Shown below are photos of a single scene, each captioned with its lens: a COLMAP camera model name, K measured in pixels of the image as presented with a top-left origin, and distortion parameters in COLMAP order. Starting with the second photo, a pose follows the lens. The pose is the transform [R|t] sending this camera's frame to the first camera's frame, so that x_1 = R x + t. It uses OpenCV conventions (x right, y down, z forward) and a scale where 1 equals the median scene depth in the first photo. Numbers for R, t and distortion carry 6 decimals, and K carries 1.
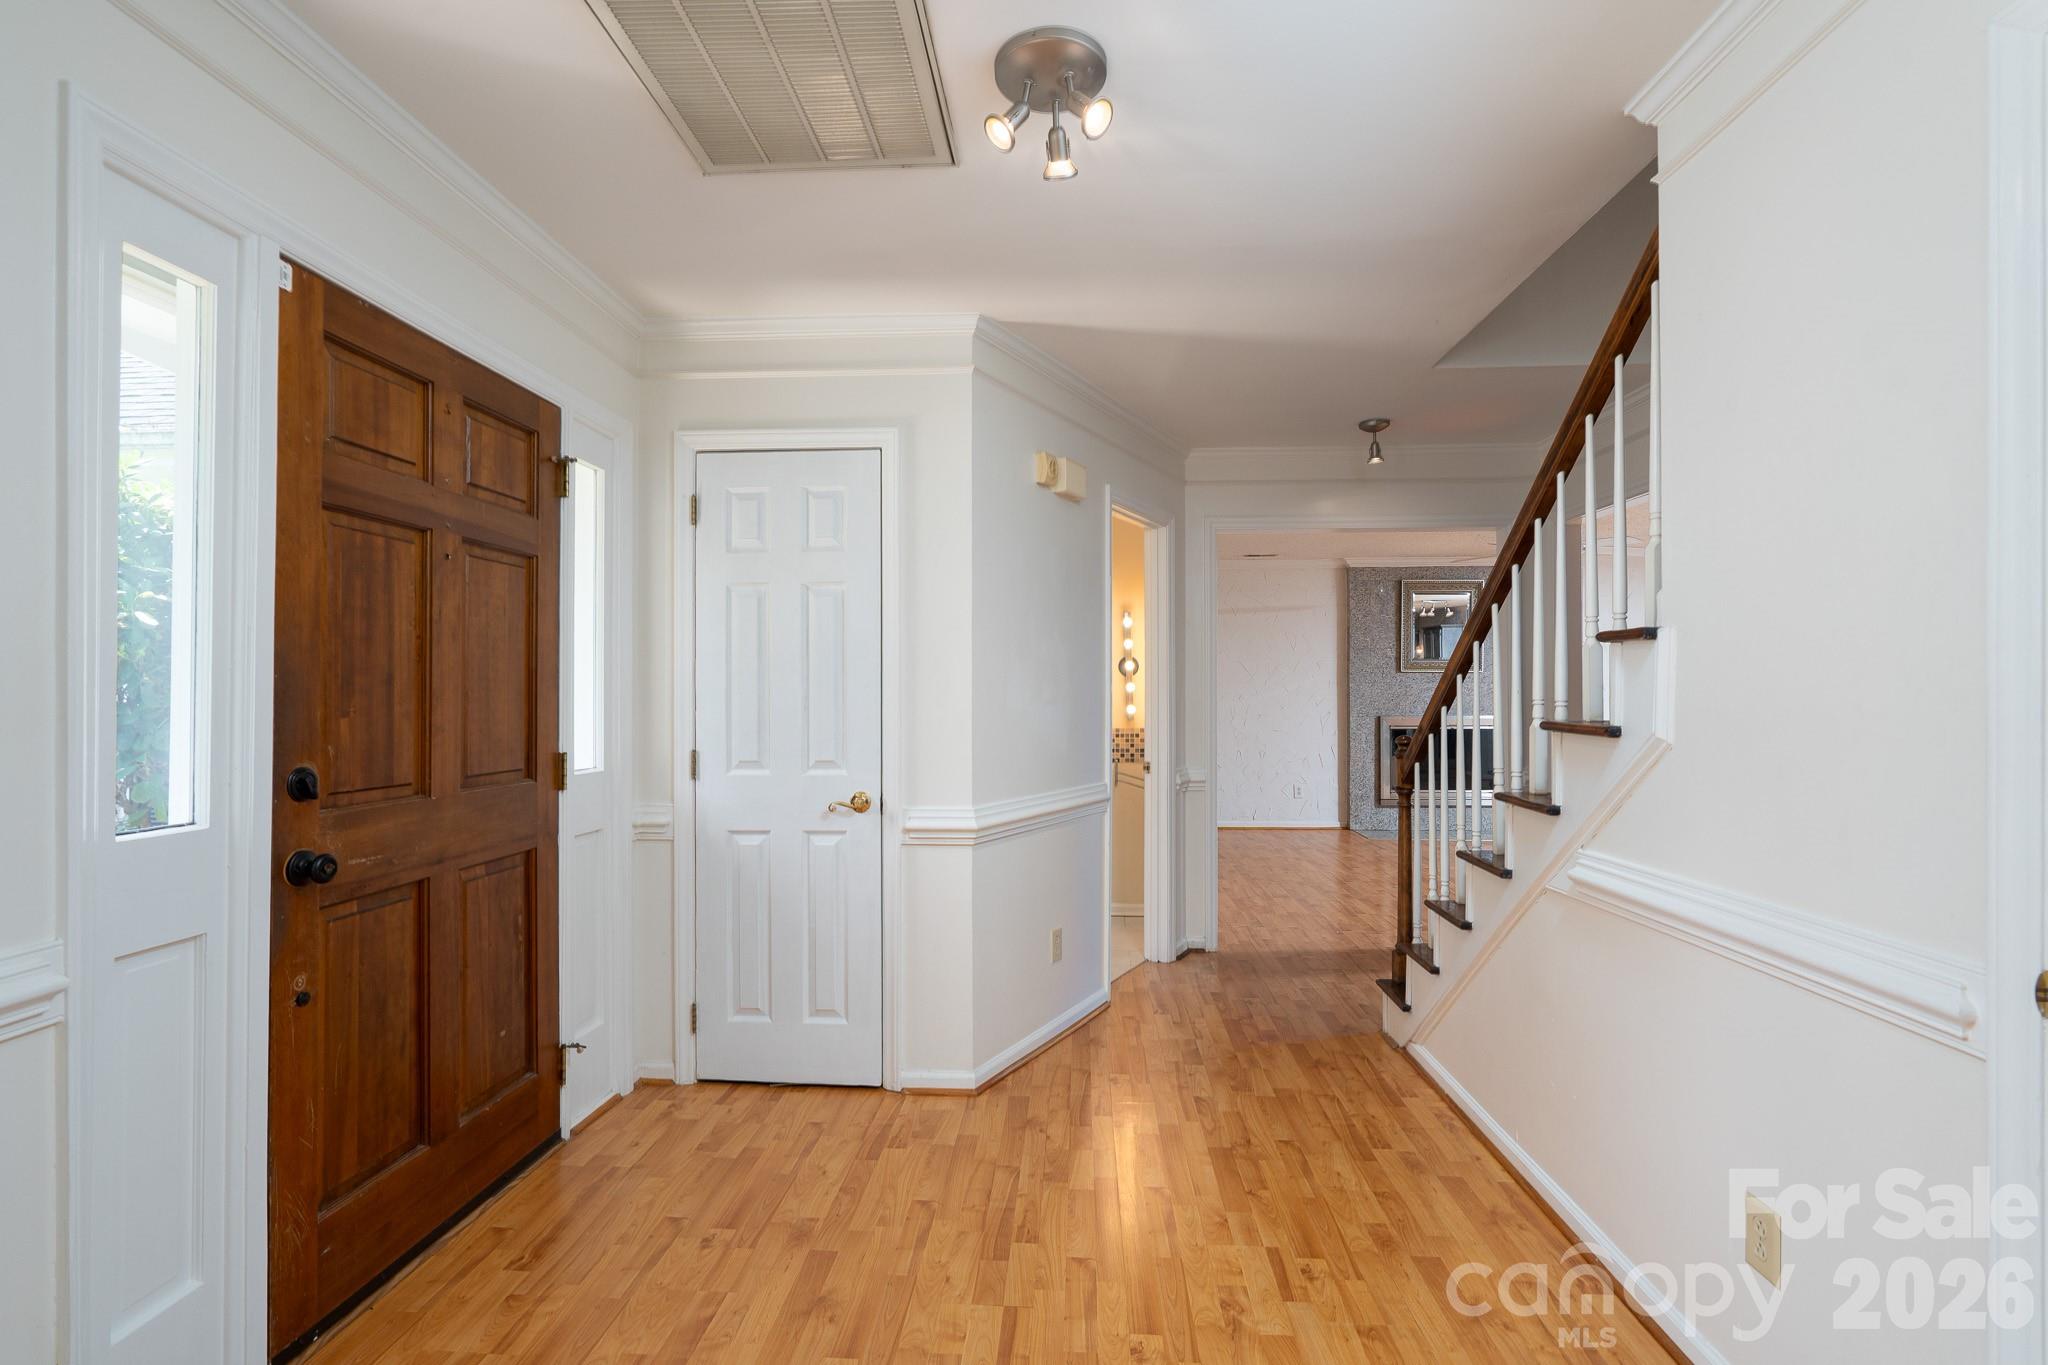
lens RADIAL K [[924.0, 0, 1024.7], [0, 924.0, 692.1], [0, 0, 1]] dist [-0.000110, 0.000551]
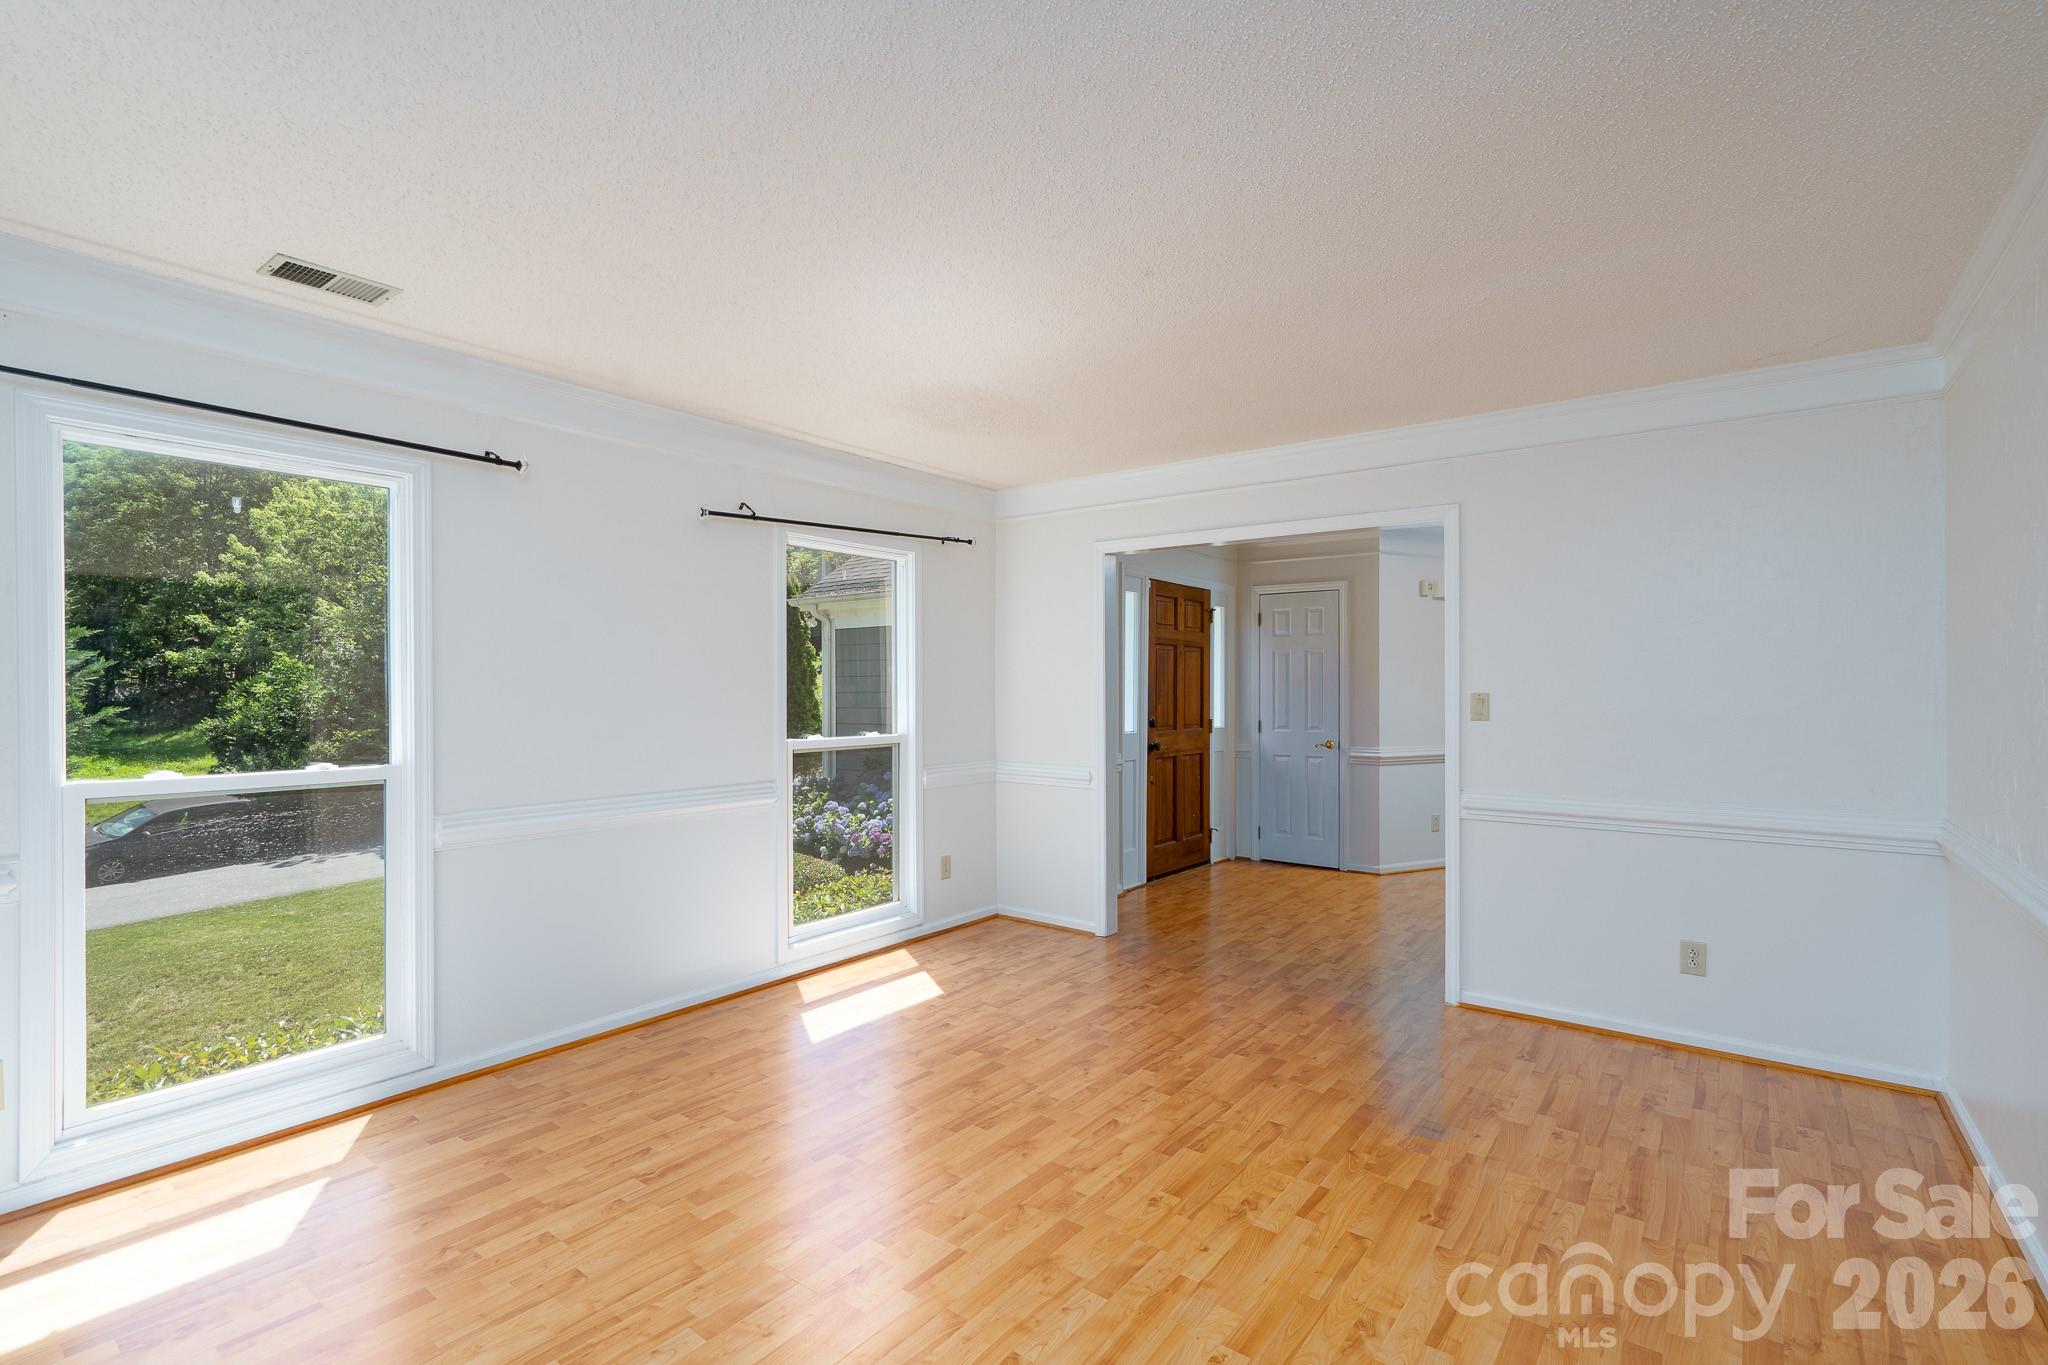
lens RADIAL K [[924.0, 0, 1023.8], [0, 924.0, 686.7], [0, 0, 1]] dist [-0.000110, 0.000551]
pose [[0.827817, 0.006505, -0.560960, 0.554750], [-0.001766, 0.999958, 0.008989, -0.051038], [0.560995, -0.006450, 0.827794, -1.528835]]
